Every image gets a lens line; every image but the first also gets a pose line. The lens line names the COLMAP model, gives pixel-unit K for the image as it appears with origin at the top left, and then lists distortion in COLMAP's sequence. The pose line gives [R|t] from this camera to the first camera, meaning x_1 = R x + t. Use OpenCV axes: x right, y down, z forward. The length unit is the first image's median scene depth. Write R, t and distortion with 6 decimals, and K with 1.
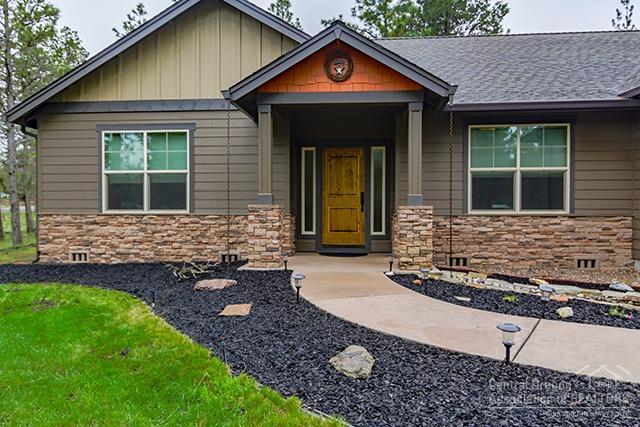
lens RADIAL K [[452.7, 0, 319.4], [0, 452.7, 214.1], [0, 0, 1]] dist [0.000975, 0.000150]
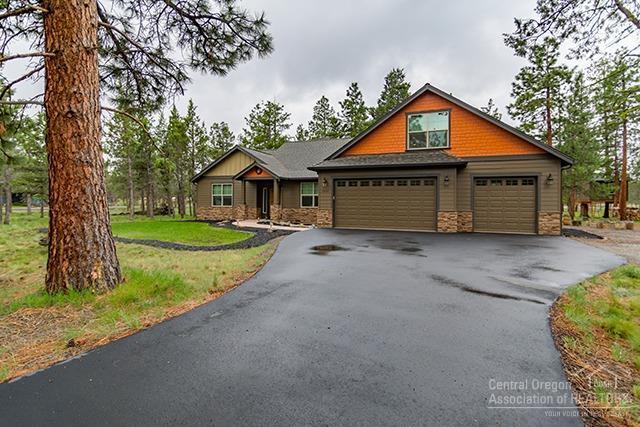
lens RADIAL K [[320.1, 0, 320.8], [0, 320.1, 210.9], [0, 0, 1]] dist [-0.000732, -0.001417]
pose [[0.964107, 0.013272, -0.265183, 1.118886], [-0.011319, 0.999896, 0.008889, 0.001981], [0.265274, -0.005569, 0.964157, -1.324656]]
